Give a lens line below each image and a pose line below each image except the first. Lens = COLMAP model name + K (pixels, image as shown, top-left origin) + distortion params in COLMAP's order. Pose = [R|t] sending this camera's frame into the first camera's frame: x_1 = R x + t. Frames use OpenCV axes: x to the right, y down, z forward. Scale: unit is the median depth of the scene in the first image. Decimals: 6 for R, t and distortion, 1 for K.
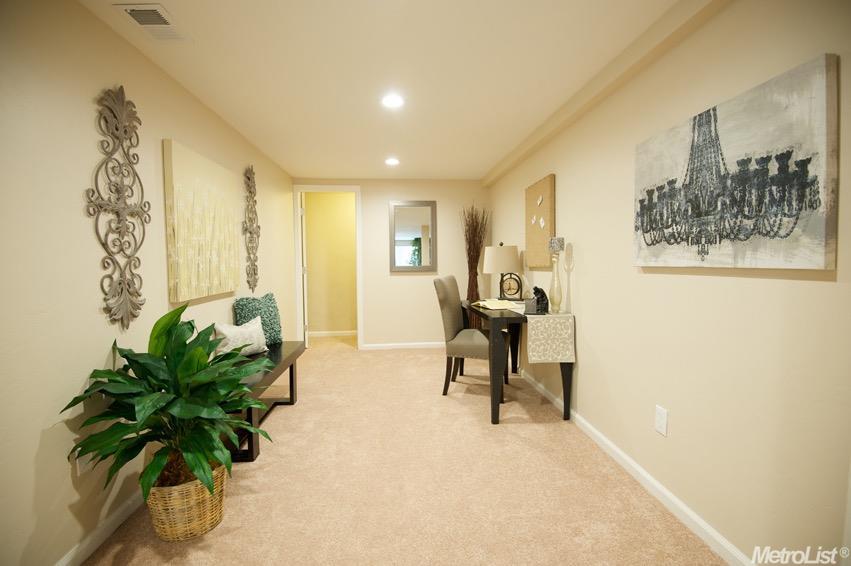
lens RADIAL K [[392.0, 0, 421.9], [0, 392.0, 282.3], [0, 0, 1]] dist [-0.004343, -0.024179]
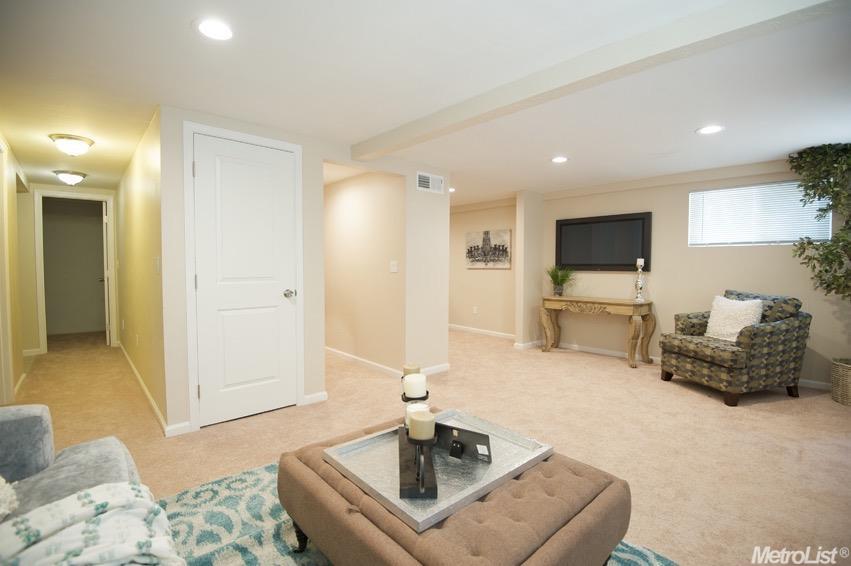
lens RADIAL K [[392.0, 0, 421.9], [0, 392.0, 282.3], [0, 0, 1]] dist [-0.004343, -0.024179]
pose [[0.788405, -0.017174, 0.614917, -1.201197], [0.025054, 0.999677, -0.004203, 0.058170], [-0.614647, 0.018719, 0.788580, -0.942179]]
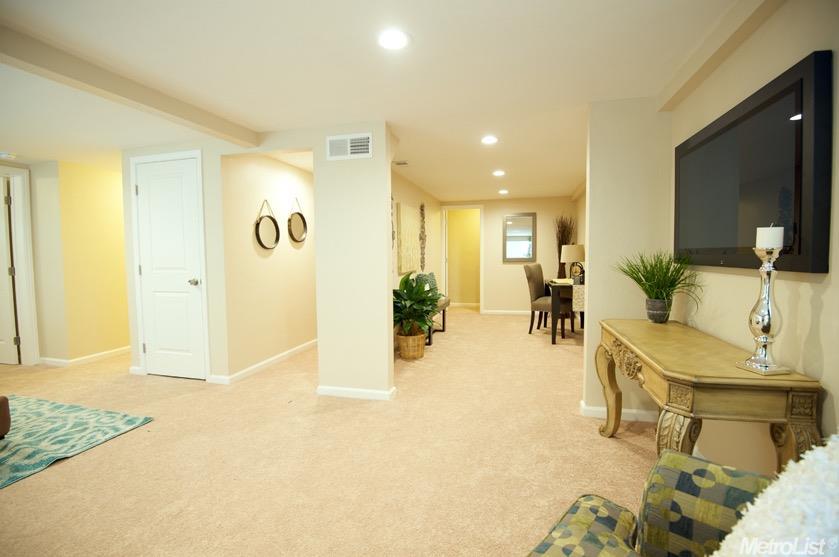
lens RADIAL K [[386.5, 0, 415.9], [0, 386.5, 277.9], [0, 0, 1]] dist [-0.004343, -0.024179]
pose [[0.944587, 0.017712, -0.327782, 0.146645], [-0.015272, 0.999833, 0.010017, 0.040339], [0.327905, -0.004456, 0.944700, -0.798346]]
